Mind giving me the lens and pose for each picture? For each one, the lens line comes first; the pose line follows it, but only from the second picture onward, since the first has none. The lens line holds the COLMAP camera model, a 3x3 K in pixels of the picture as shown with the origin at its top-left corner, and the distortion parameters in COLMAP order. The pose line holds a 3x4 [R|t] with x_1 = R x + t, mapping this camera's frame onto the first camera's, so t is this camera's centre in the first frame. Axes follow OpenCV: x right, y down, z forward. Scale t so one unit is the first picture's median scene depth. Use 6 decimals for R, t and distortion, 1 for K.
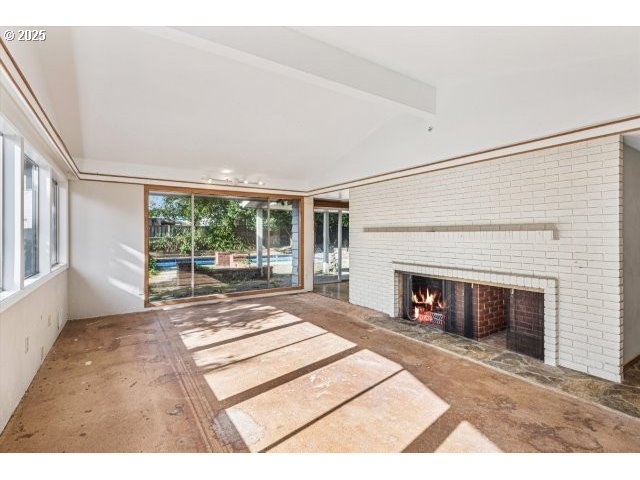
lens RADIAL K [[305.5, 0, 326.2], [0, 305.5, 237.8], [0, 0, 1]] dist [0.003232, -0.000399]
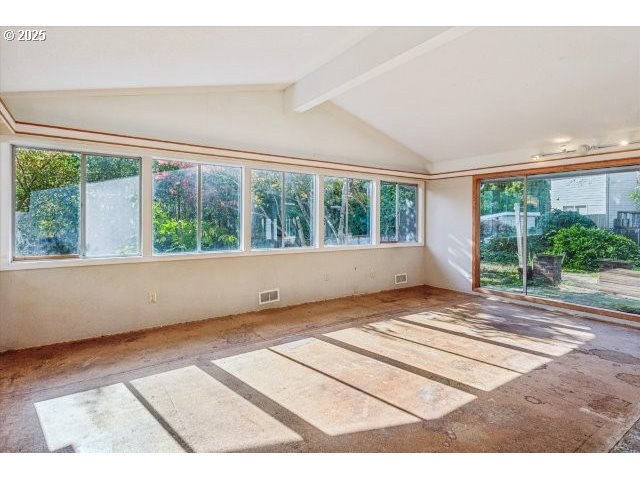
lens RADIAL K [[323.0, 0, 299.4], [0, 323.0, 236.6], [0, 0, 1]] dist [0.003748, 0.000286]
pose [[0.004035, 0.053954, -0.998535, 0.688701], [-0.019474, 0.998358, 0.053866, -0.013416], [0.999802, 0.019228, 0.005079, 0.506232]]
